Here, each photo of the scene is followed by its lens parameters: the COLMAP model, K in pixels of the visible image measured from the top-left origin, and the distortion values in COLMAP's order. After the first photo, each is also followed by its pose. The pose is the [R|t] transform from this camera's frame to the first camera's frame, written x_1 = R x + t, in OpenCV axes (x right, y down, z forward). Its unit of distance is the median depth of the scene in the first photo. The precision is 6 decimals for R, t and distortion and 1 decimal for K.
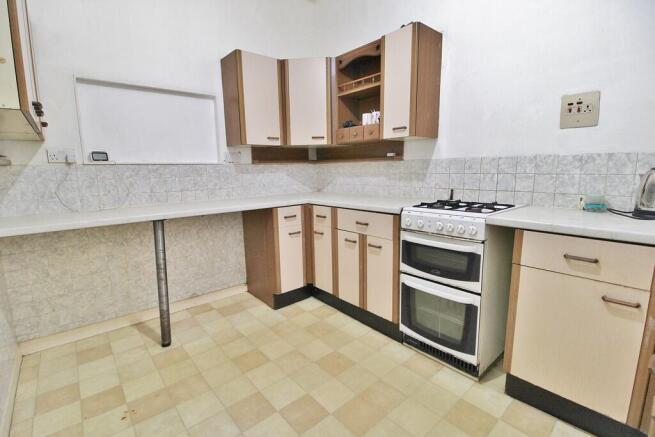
lens RADIAL K [[303.1, 0, 324.5], [0, 303.1, 204.9], [0, 0, 1]] dist [-0.000581, -0.000449]
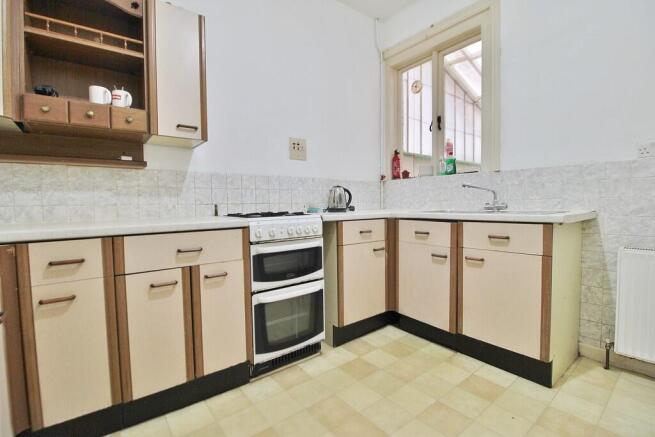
lens RADIAL K [[303.1, 0, 324.5], [0, 303.1, 204.9], [0, 0, 1]] dist [-0.000581, -0.000449]
pose [[0.054626, 0.009511, 0.998462, -0.600851], [0.131165, 0.991221, -0.016618, 0.011853], [-0.989854, 0.131871, 0.052899, 0.714532]]
